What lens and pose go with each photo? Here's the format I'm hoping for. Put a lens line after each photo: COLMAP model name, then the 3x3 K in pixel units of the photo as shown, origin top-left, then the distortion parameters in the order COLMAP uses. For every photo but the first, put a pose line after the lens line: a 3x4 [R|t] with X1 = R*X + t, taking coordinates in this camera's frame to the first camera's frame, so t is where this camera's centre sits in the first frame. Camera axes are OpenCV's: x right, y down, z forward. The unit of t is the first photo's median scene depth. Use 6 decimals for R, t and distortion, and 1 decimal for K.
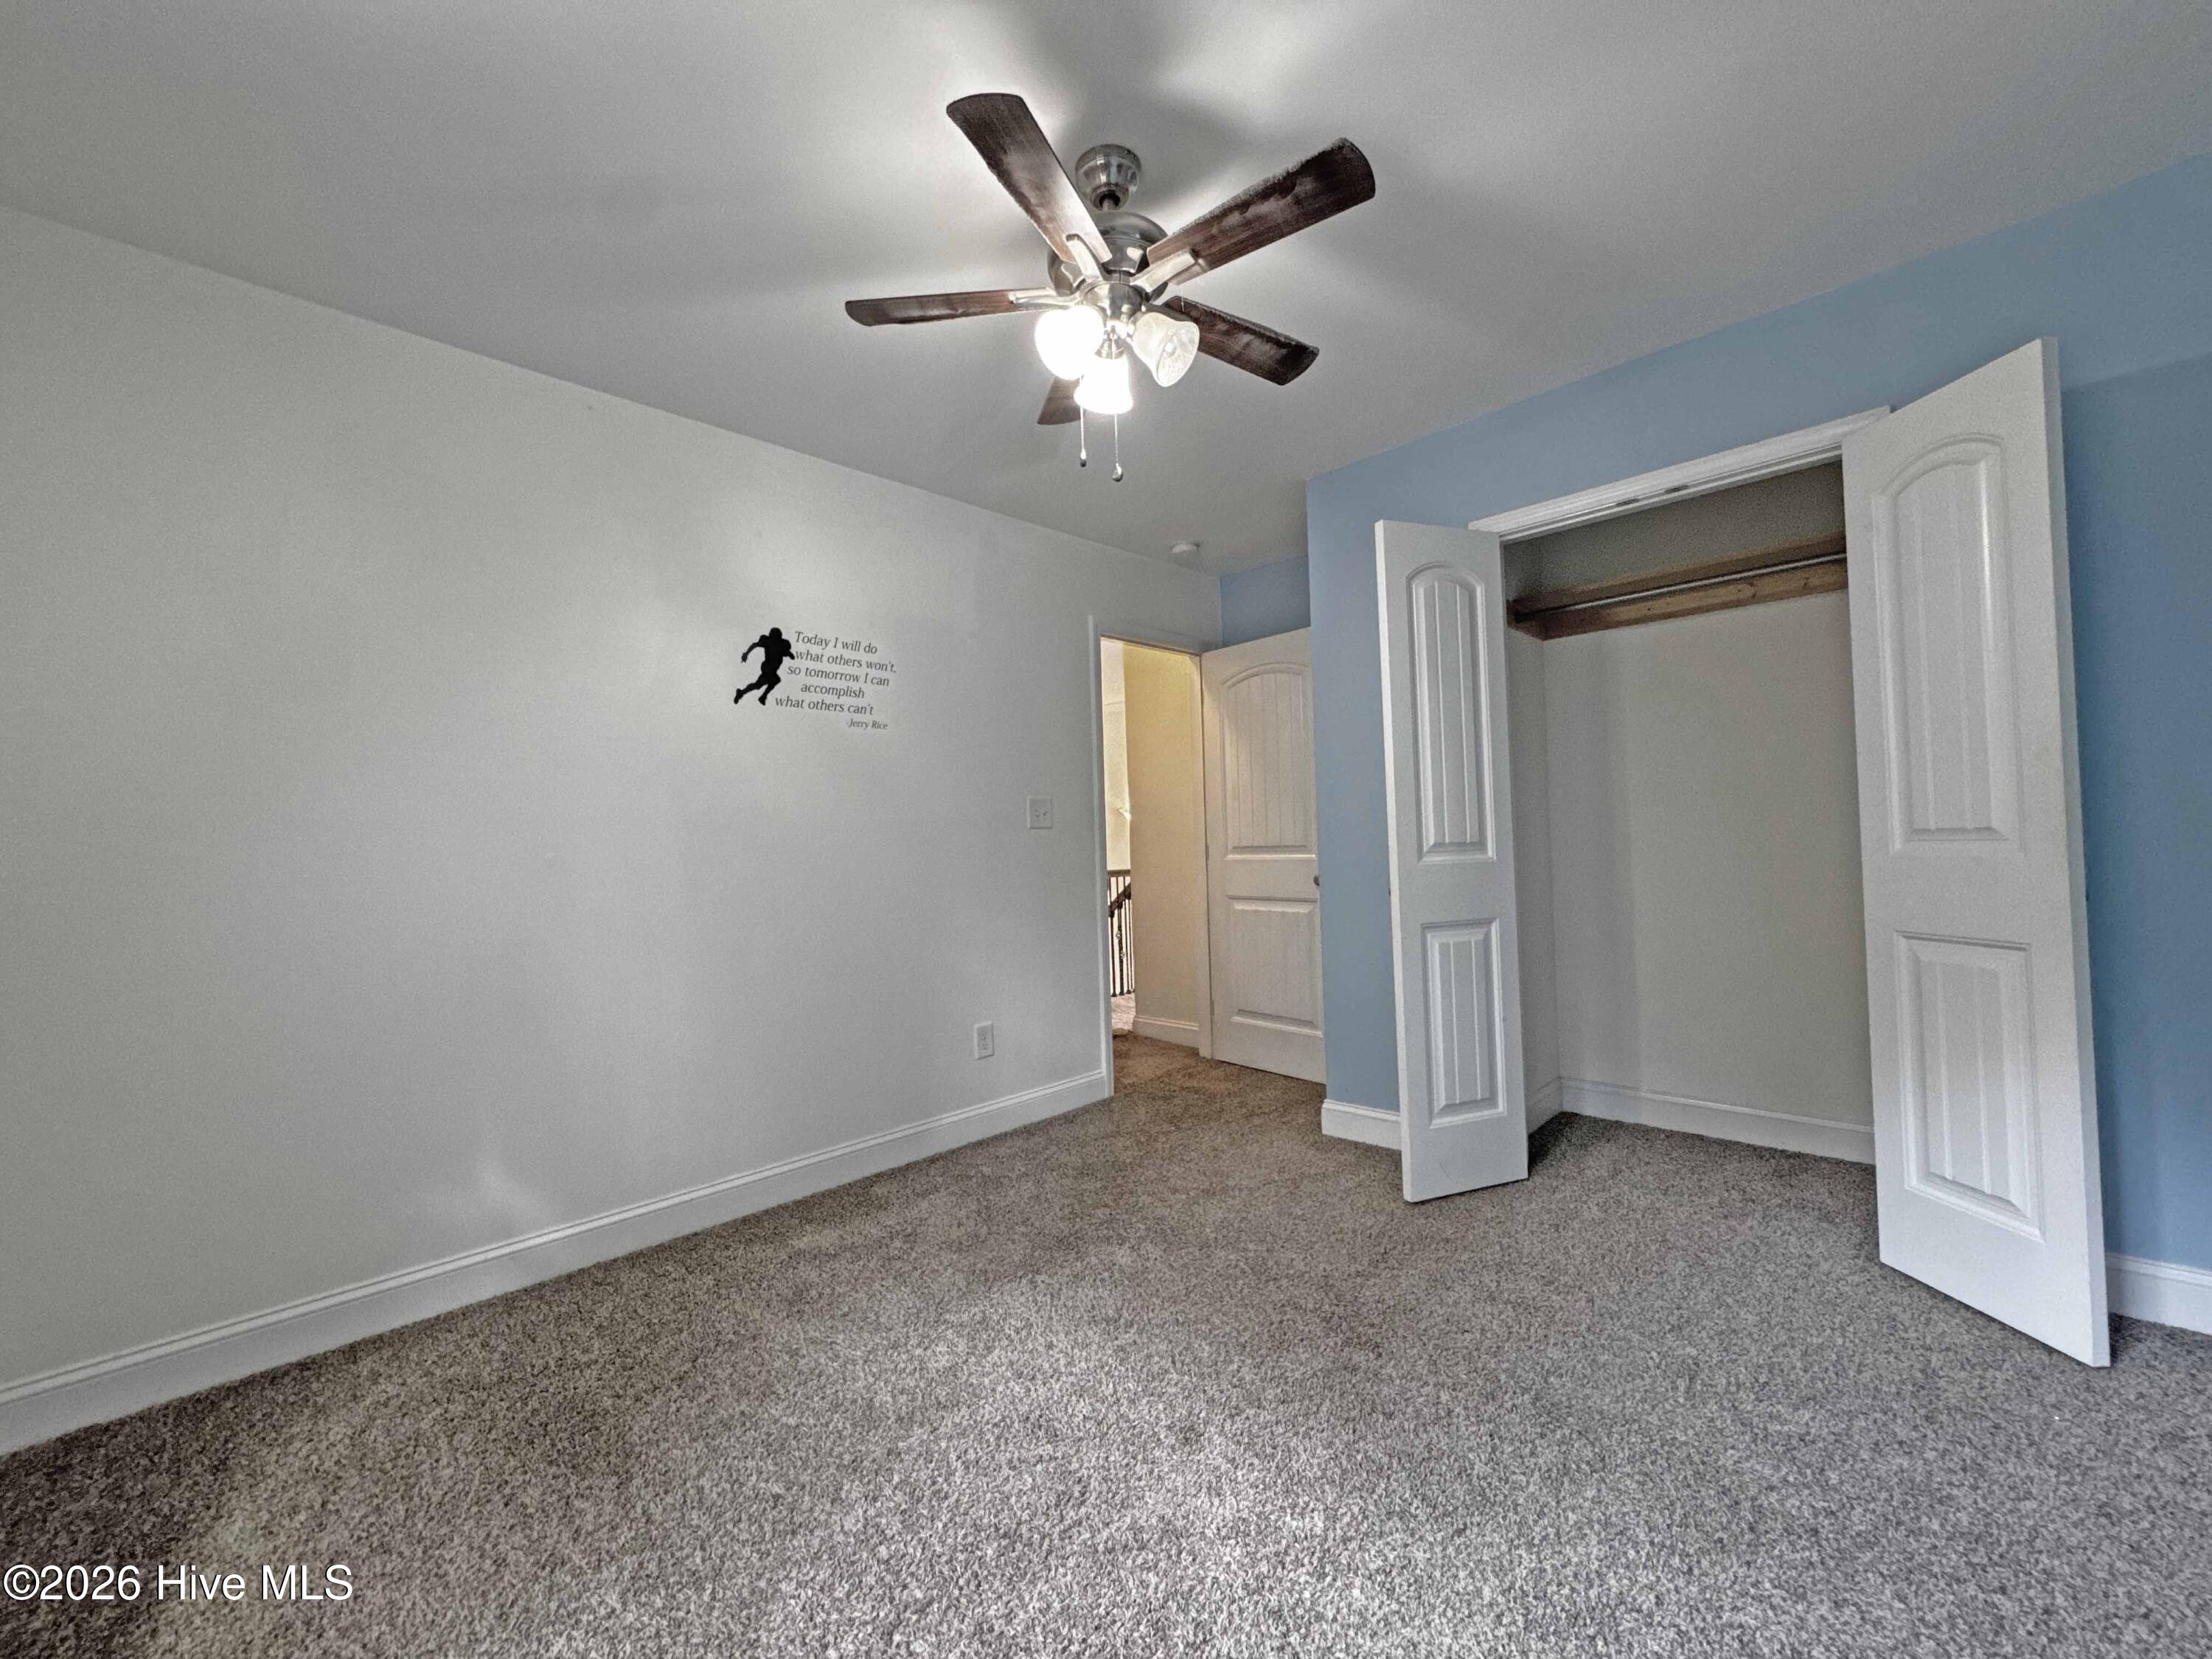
lens RADIAL K [[887.9, 0, 1102.1], [0, 887.9, 831.0], [0, 0, 1]] dist [-0.001572, -0.000036]
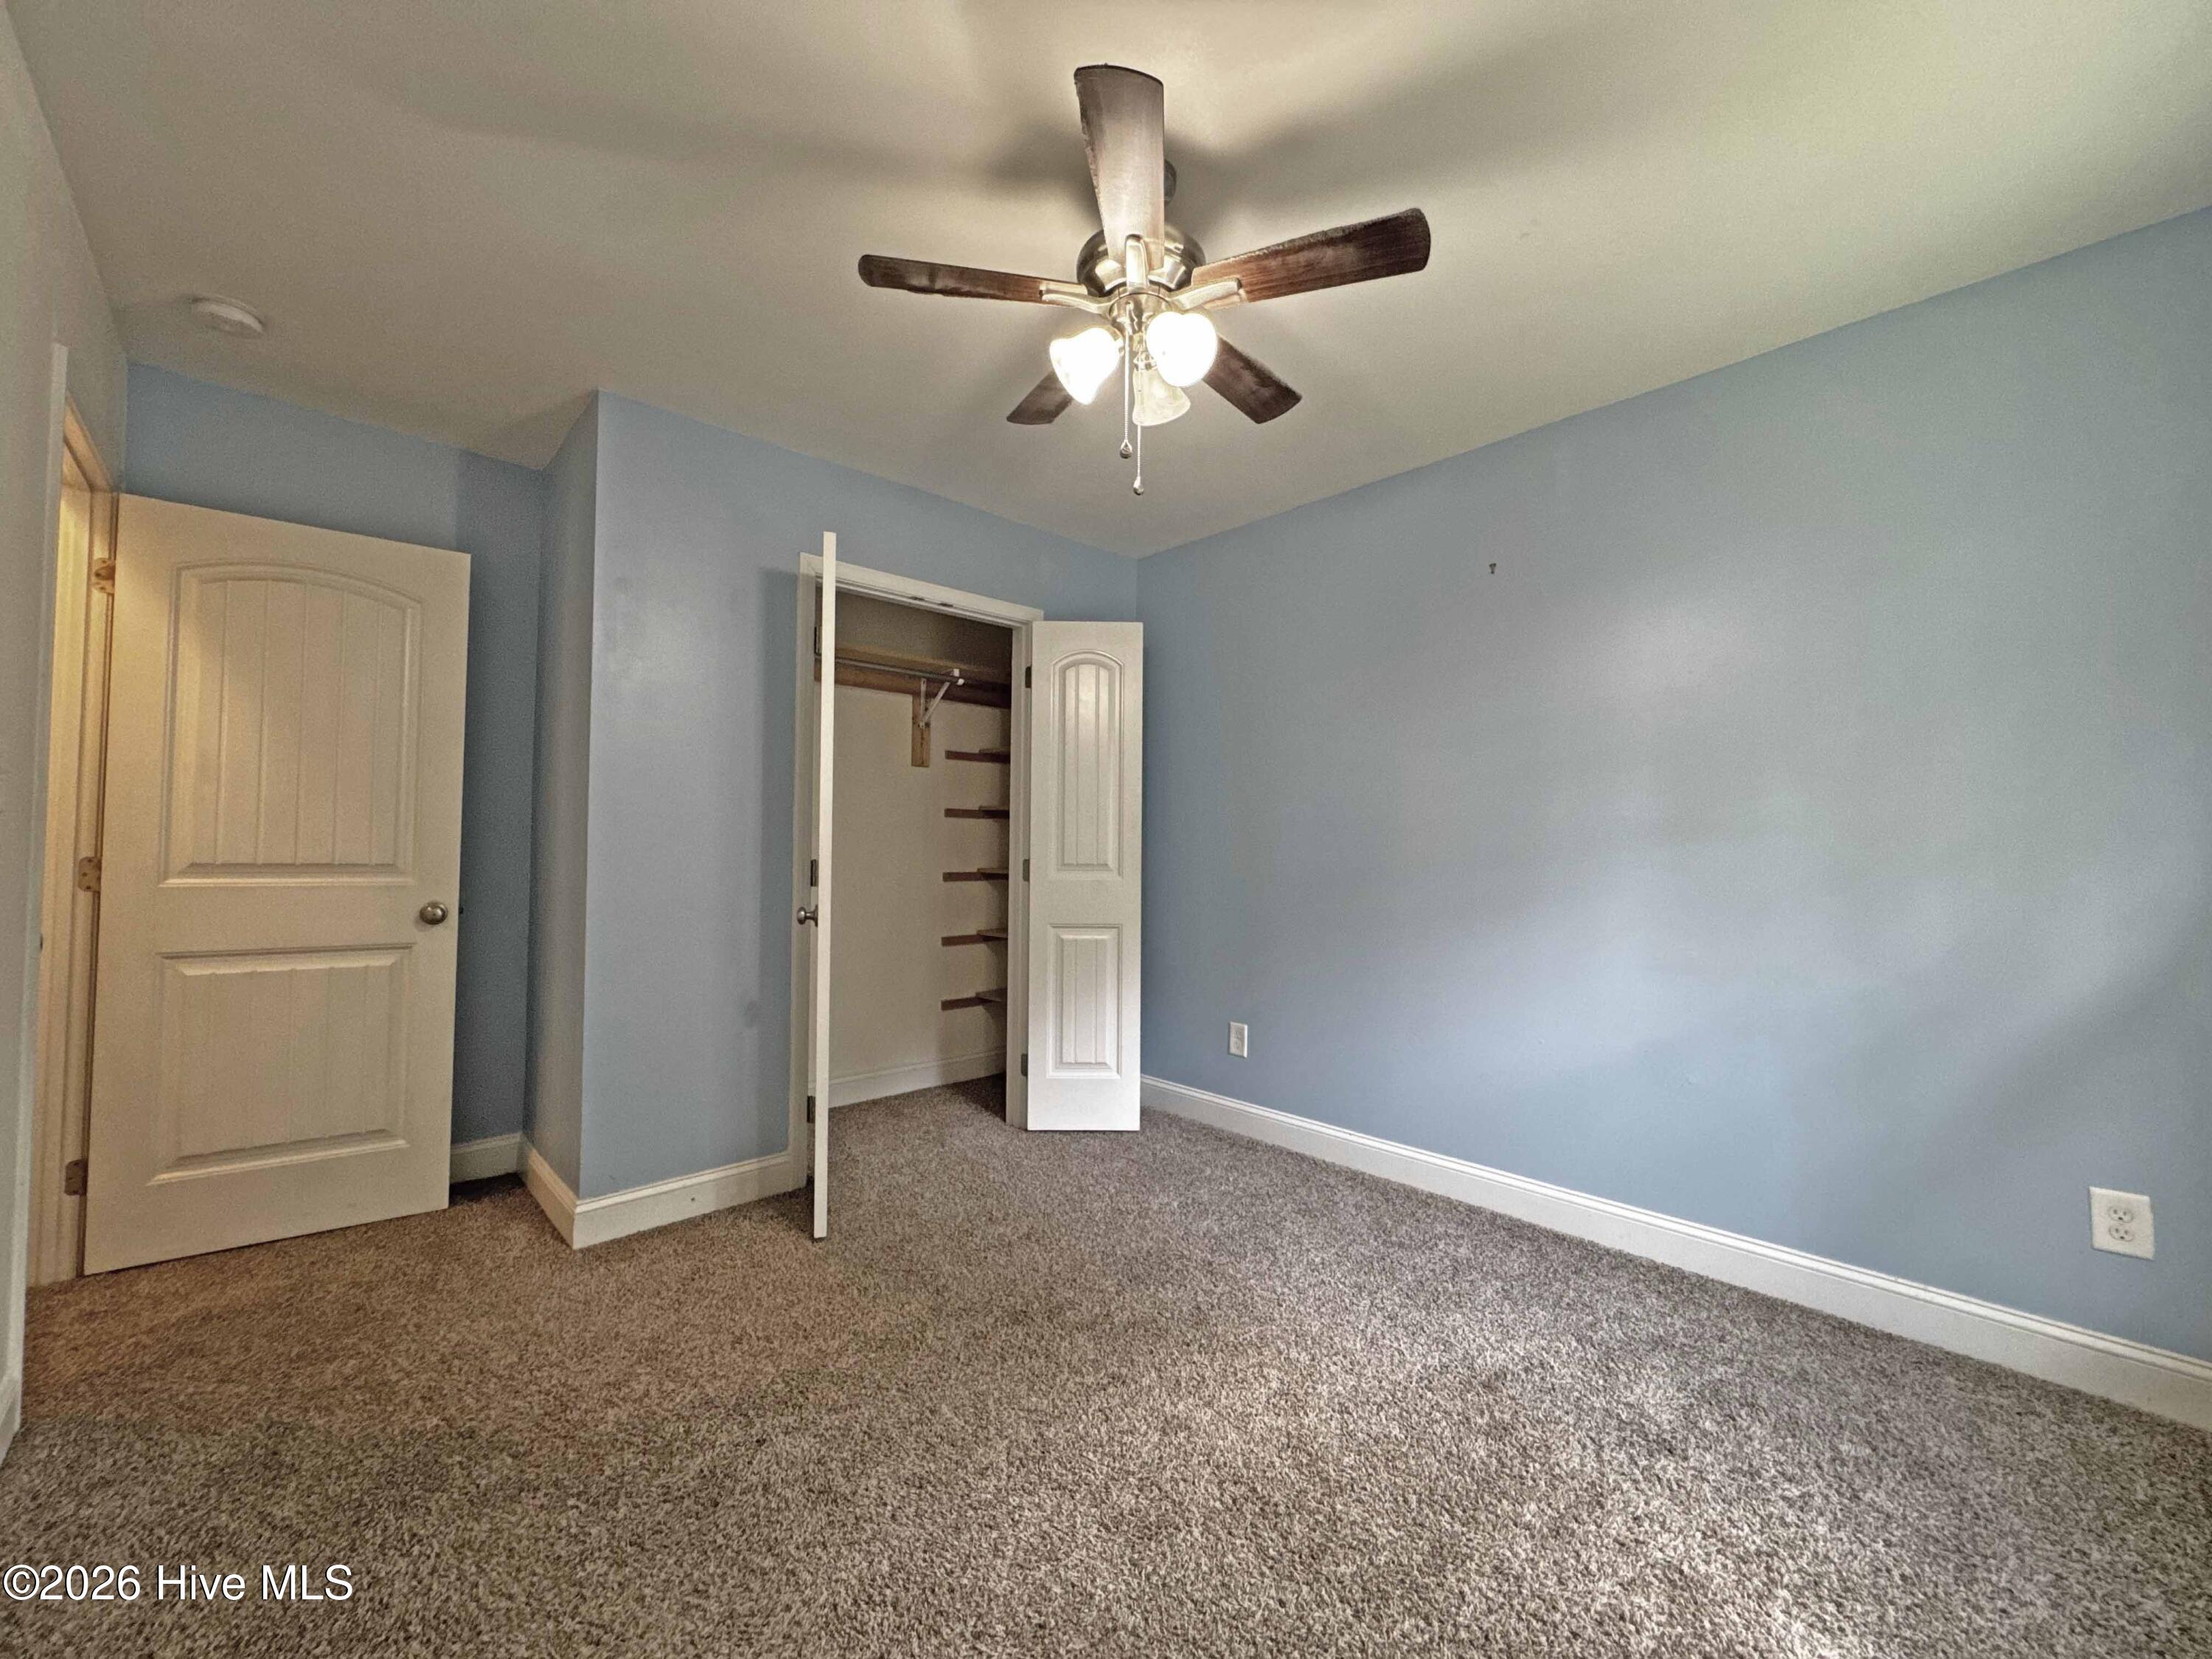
lens RADIAL K [[887.9, 0, 1102.1], [0, 887.9, 831.0], [0, 0, 1]] dist [-0.001572, -0.000036]
pose [[0.042342, 0.056524, 0.997503, -0.664327], [-0.025771, 0.998128, -0.055466, 0.023400], [-0.998771, -0.023358, 0.043720, 0.701814]]
